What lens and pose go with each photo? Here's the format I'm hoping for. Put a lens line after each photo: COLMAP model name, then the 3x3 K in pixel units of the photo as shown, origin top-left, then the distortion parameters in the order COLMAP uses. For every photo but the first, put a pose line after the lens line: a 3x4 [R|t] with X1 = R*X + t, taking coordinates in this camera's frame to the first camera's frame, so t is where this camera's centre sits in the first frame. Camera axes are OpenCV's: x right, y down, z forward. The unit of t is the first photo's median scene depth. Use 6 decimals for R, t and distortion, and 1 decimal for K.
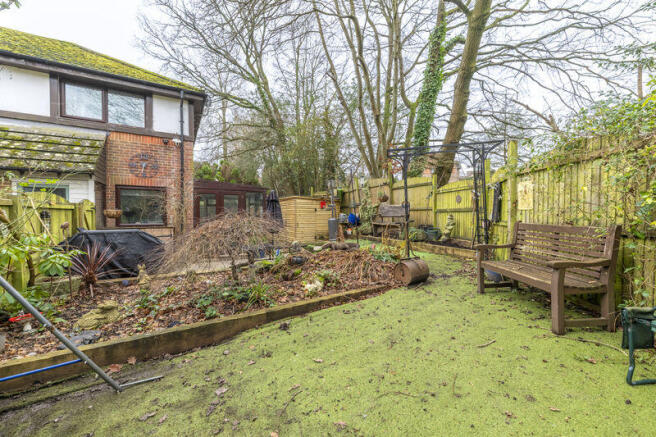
lens RADIAL K [[268.6, 0, 328.5], [0, 268.6, 217.1], [0, 0, 1]] dist [-0.001180, -0.000193]
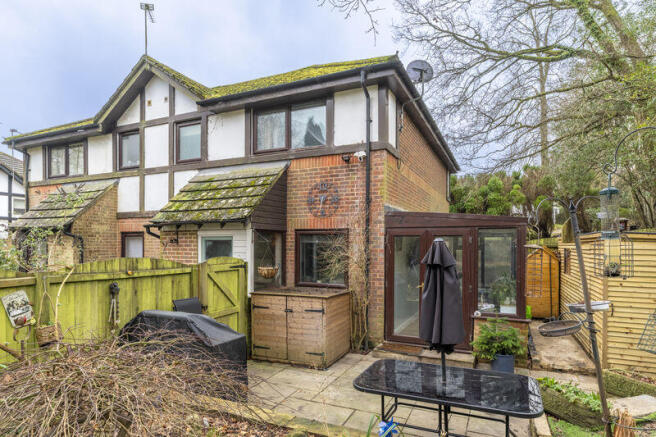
lens RADIAL K [[365.7, 0, 336.4], [0, 365.7, 240.4], [0, 0, 1]] dist [0.003386, 0.000720]
pose [[0.562854, -0.005987, -0.826535, 0.110988], [-0.006003, 0.999918, -0.011331, -0.075590], [0.826535, 0.011339, 0.562772, 0.496296]]
